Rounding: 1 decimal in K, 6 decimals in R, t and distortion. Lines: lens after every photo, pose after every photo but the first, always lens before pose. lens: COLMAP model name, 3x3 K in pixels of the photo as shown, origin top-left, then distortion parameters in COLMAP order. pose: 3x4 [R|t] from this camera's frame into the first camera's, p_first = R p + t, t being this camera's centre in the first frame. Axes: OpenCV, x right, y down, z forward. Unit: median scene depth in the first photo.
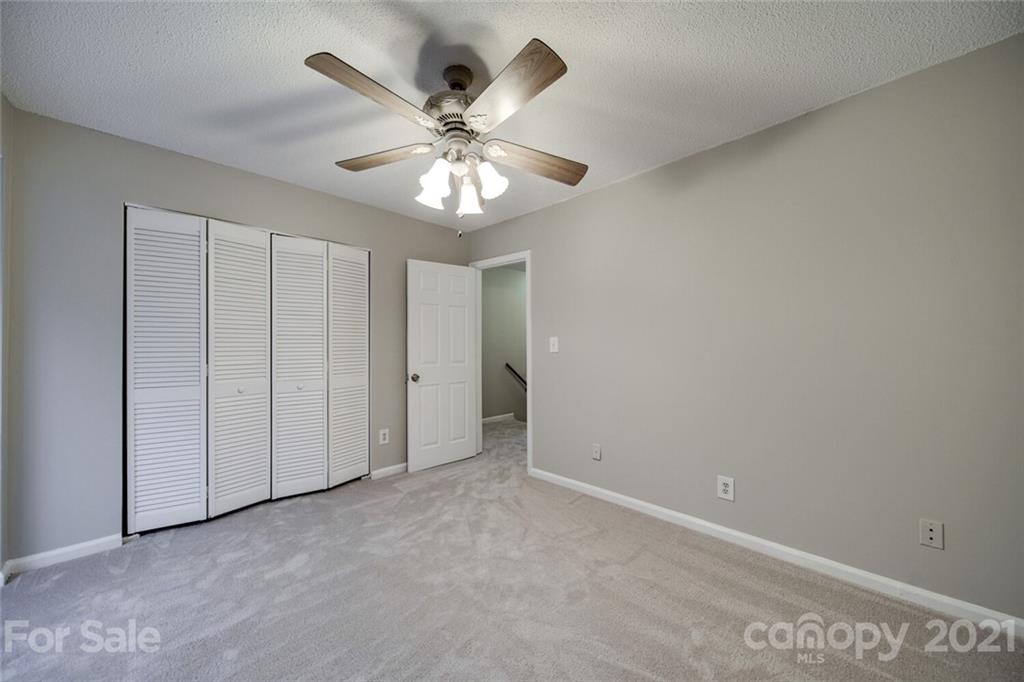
lens RADIAL K [[360.1, 0, 510.8], [0, 360.1, 341.5], [0, 0, 1]] dist [-0.001212, -0.001392]
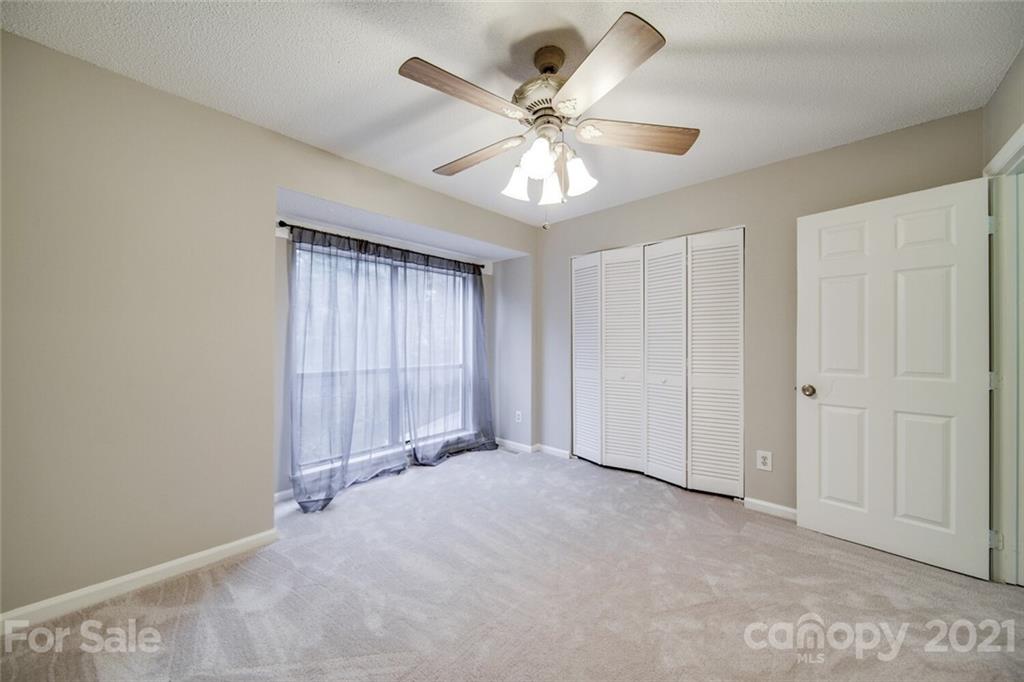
lens RADIAL K [[360.1, 0, 510.8], [0, 360.1, 341.5], [0, 0, 1]] dist [-0.001212, -0.001392]
pose [[0.034375, -0.000123, -0.999409, 0.479413], [0.005519, 0.999985, 0.000066, 0.007266], [0.999394, -0.005518, 0.034376, 0.518108]]
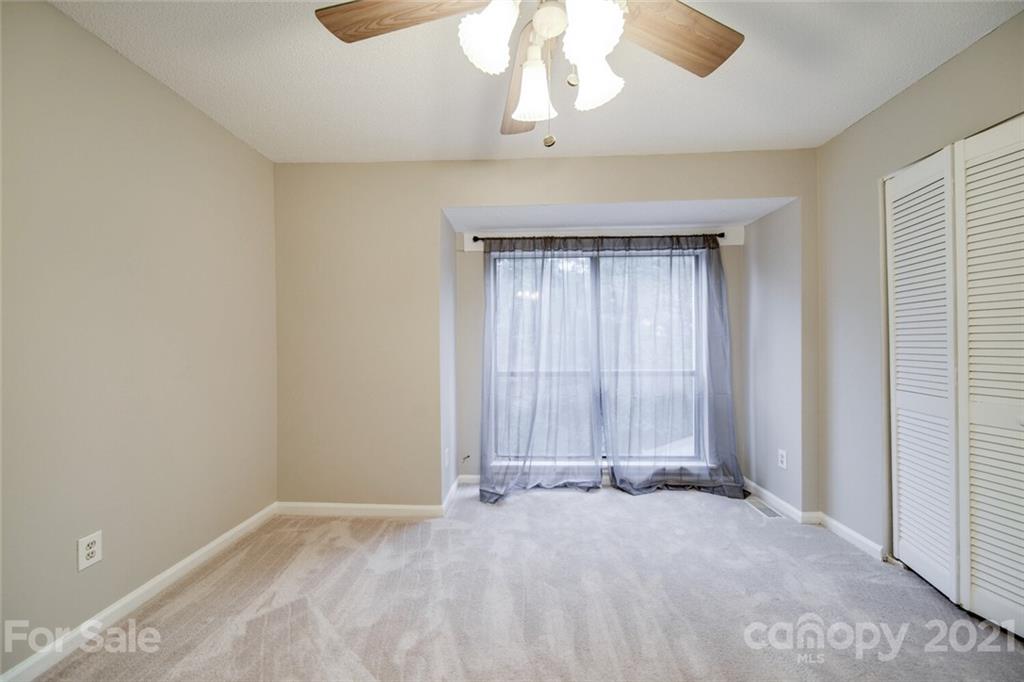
lens RADIAL K [[360.1, 0, 510.8], [0, 360.1, 341.5], [0, 0, 1]] dist [-0.001212, -0.001392]
pose [[-0.736144, 0.001577, -0.676823, 0.162226], [0.011139, 0.999890, -0.009786, 0.012570], [0.676733, -0.014743, -0.736081, 0.809603]]
